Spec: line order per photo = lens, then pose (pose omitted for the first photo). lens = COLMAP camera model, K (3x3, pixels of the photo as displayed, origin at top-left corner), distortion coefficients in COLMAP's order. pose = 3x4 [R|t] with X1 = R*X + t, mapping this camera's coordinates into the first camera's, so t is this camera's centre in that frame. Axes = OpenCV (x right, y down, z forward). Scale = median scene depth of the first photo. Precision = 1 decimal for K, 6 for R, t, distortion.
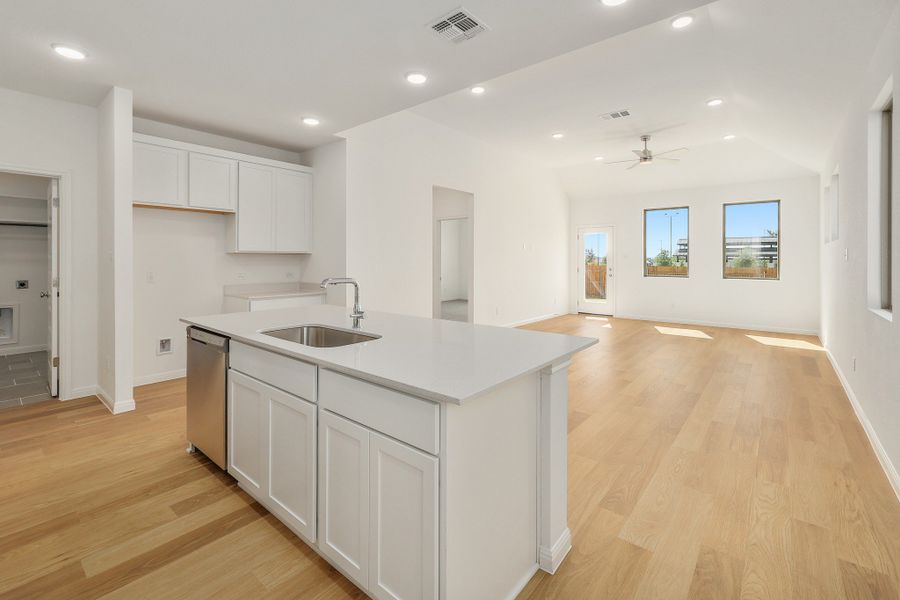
lens RADIAL K [[398.5, 0, 448.0], [0, 398.5, 263.8], [0, 0, 1]] dist [0.000081, -0.000033]
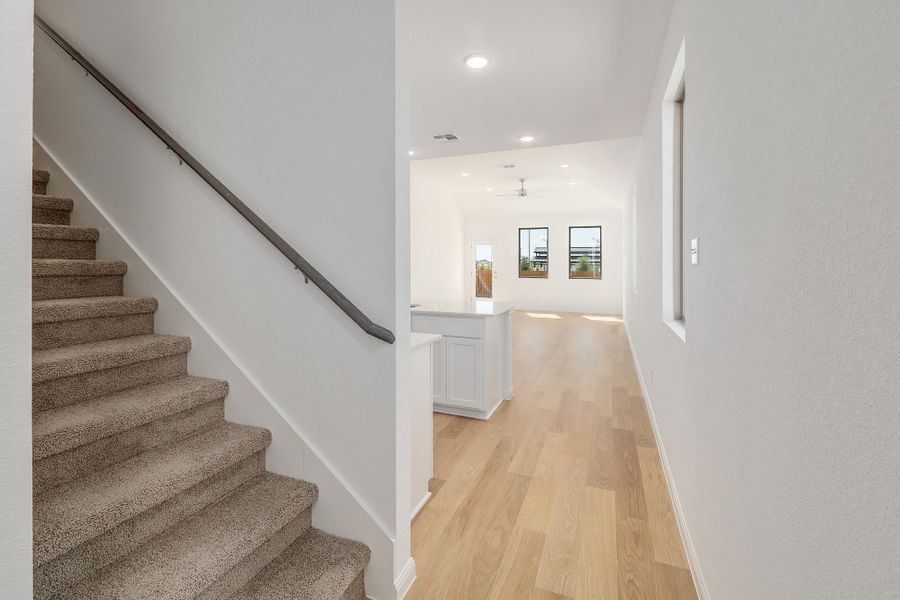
lens RADIAL K [[395.8, 0, 447.4], [0, 395.8, 271.4], [0, 0, 1]] dist [-0.001610, -0.000098]
pose [[0.952171, -0.004848, 0.305526, -0.187493], [0.002947, 0.999973, 0.006682, 0.001407], [-0.305551, -0.005462, 0.952160, -0.259554]]
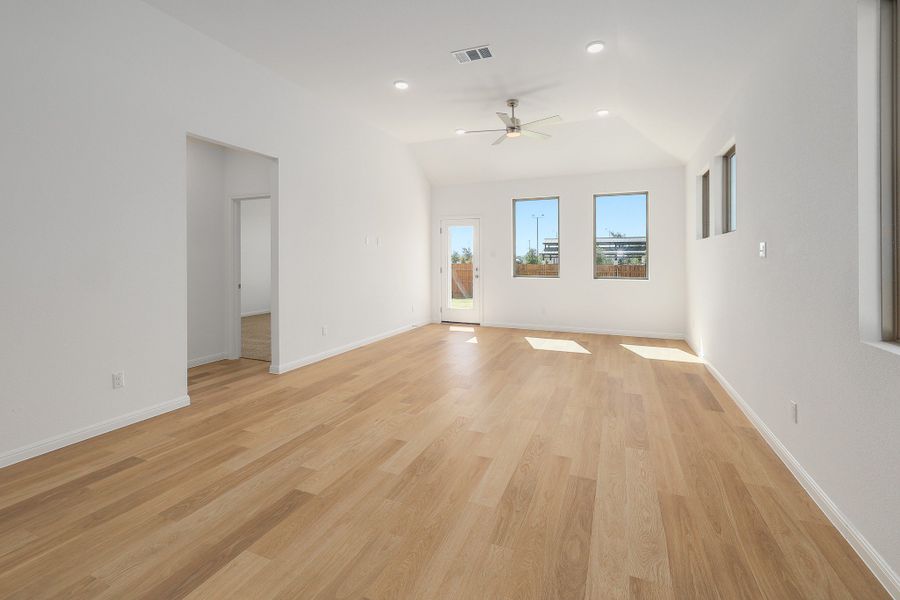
lens RADIAL K [[398.9, 0, 447.8], [0, 398.9, 259.1], [0, 0, 1]] dist [-0.001703, -0.000068]
pose [[0.958291, -0.003020, 0.285779, 0.139638], [0.005352, 0.999958, -0.007382, -0.002031], [-0.285745, 0.008604, 0.958267, 0.271526]]
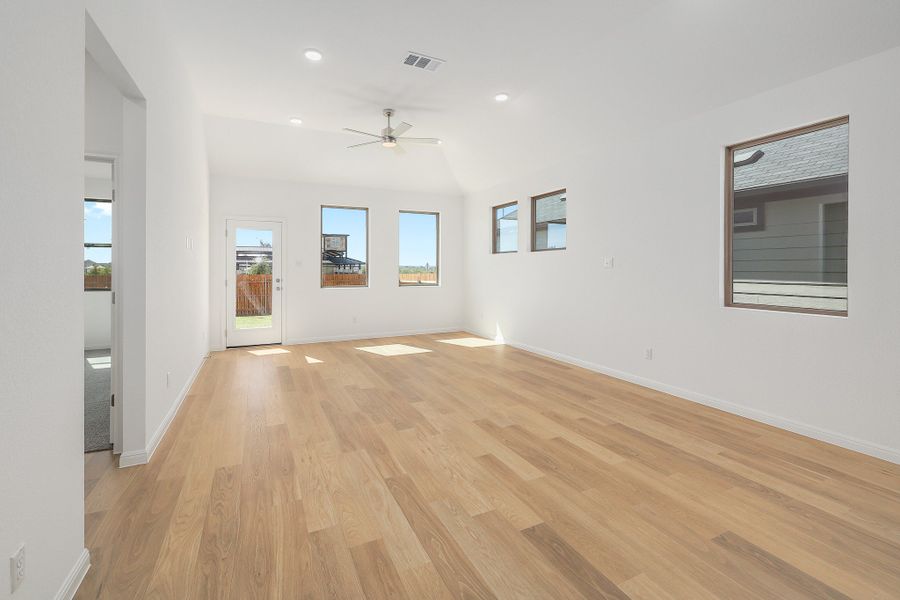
lens RADIAL K [[395.8, 0, 447.4], [0, 395.8, 271.4], [0, 0, 1]] dist [-0.001610, -0.000098]
pose [[0.411703, -0.009751, 0.911266, -0.162627], [0.008592, 0.999940, 0.006818, -0.006178], [-0.911278, 0.005023, 0.411762, 0.547211]]
